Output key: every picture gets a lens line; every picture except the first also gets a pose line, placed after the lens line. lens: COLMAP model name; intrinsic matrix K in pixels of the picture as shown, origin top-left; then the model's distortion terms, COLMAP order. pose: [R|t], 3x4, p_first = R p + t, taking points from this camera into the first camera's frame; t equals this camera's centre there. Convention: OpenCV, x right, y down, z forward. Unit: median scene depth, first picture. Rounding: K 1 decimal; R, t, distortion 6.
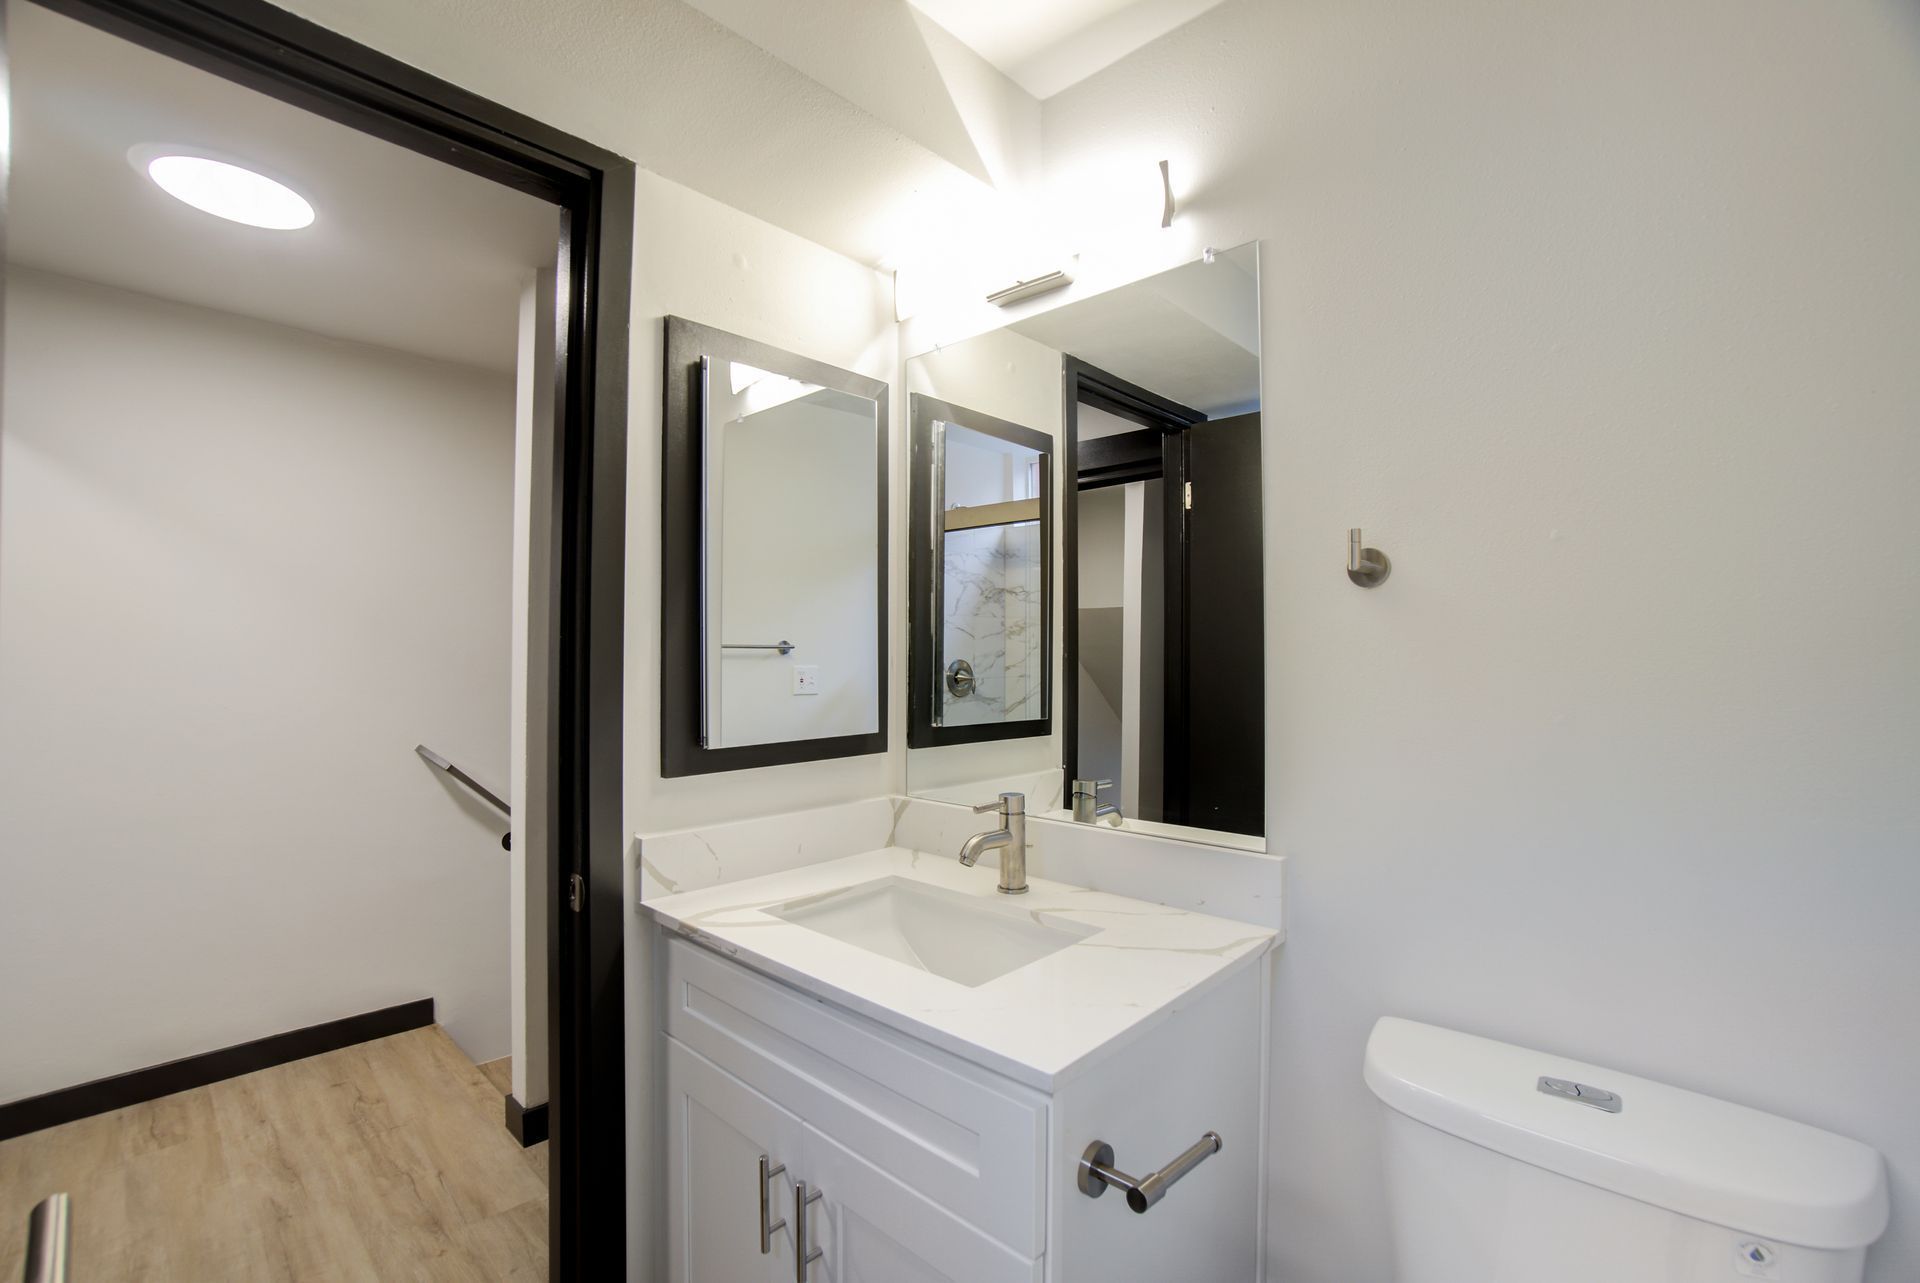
lens RADIAL K [[840.4, 0, 951.0], [0, 840.4, 643.9], [0, 0, 1]] dist [-0.063014, 0.022043]
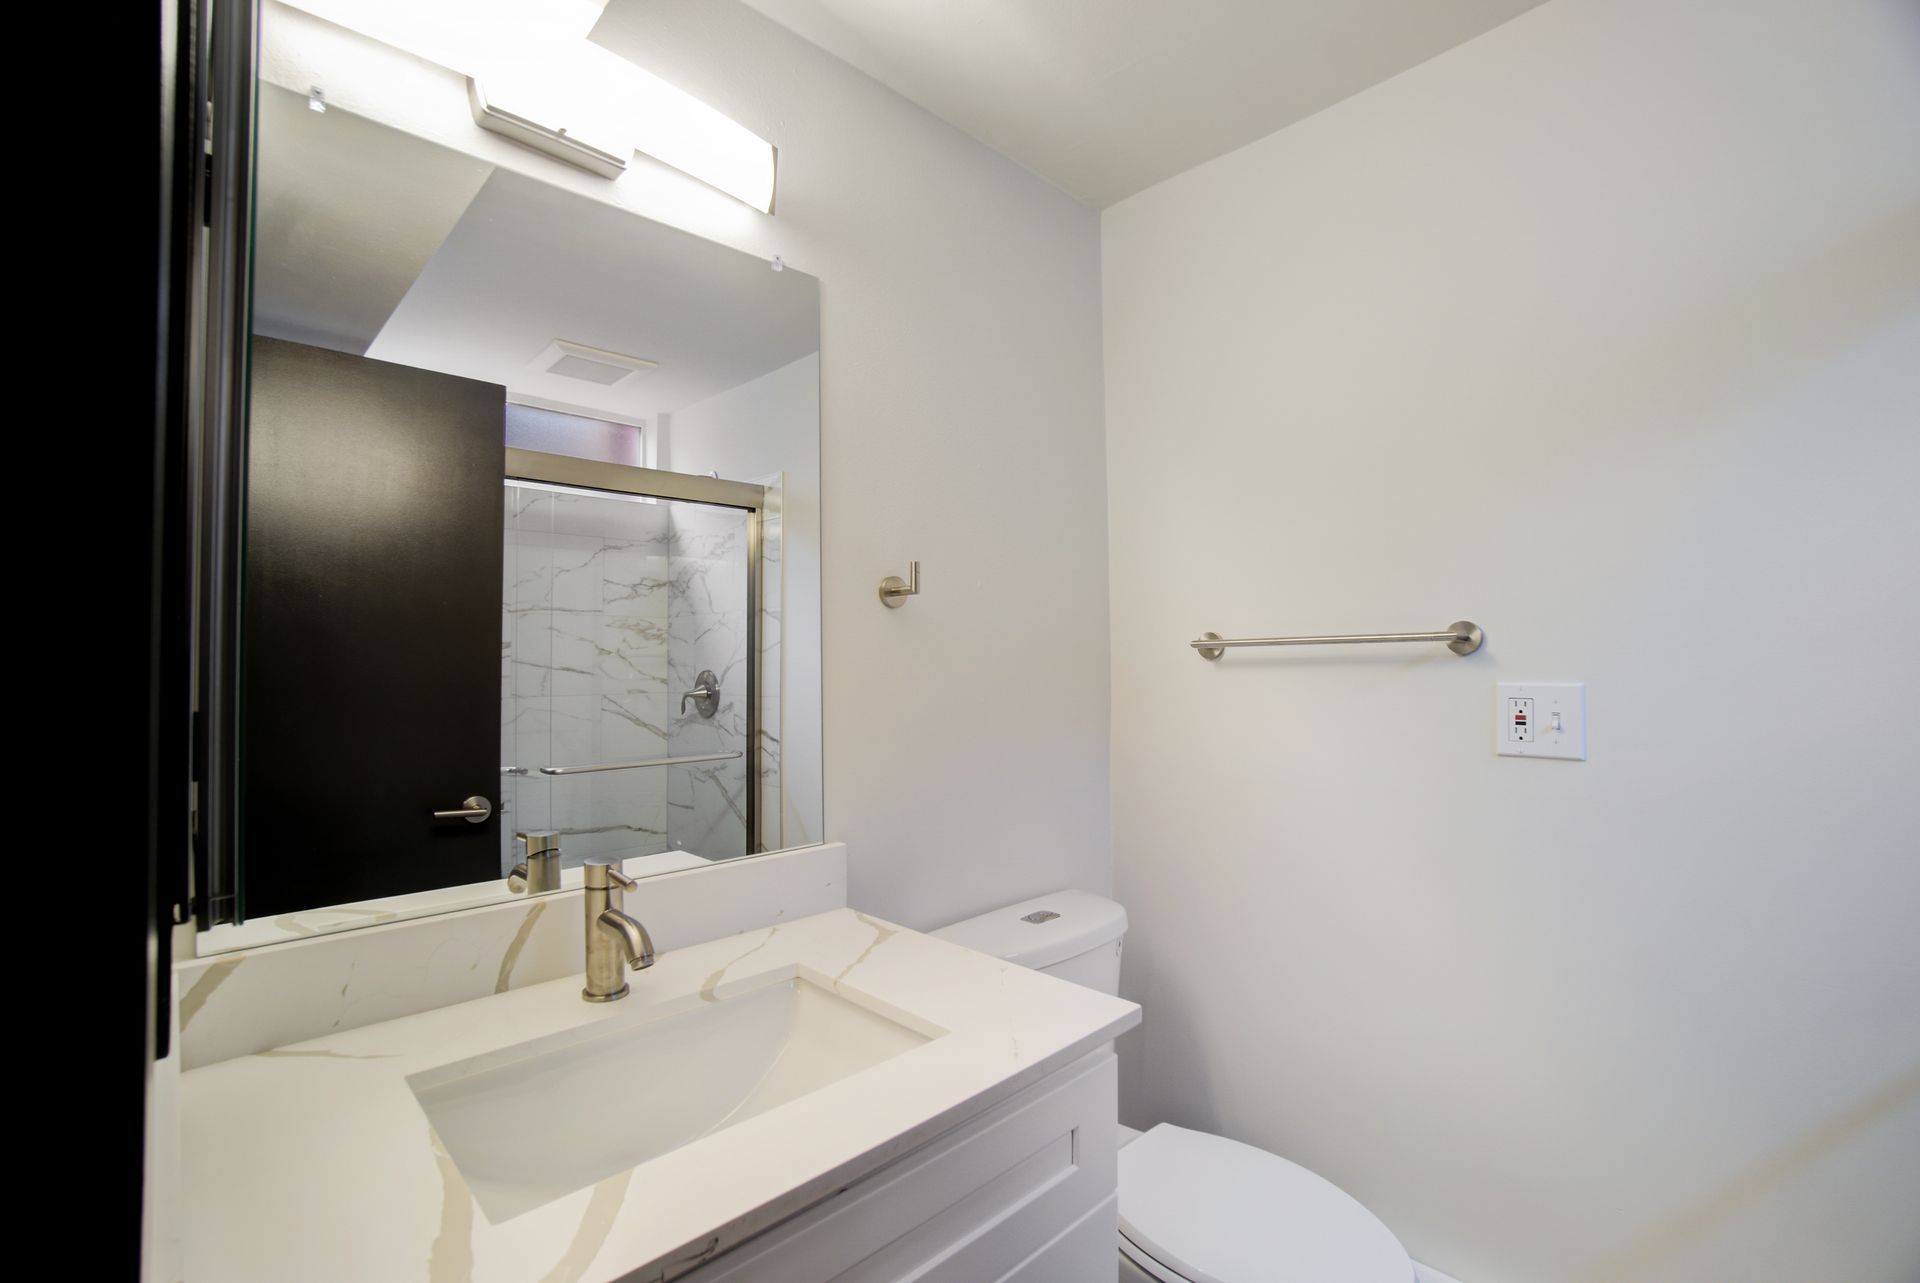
lens RADIAL K [[840.4, 0, 951.0], [0, 840.4, 643.9], [0, 0, 1]] dist [-0.063014, 0.022043]
pose [[0.057668, 0.018162, 0.998171, -0.680282], [-0.005153, 0.999827, -0.017894, 0.008584], [-0.998323, -0.004112, 0.057751, 0.740640]]
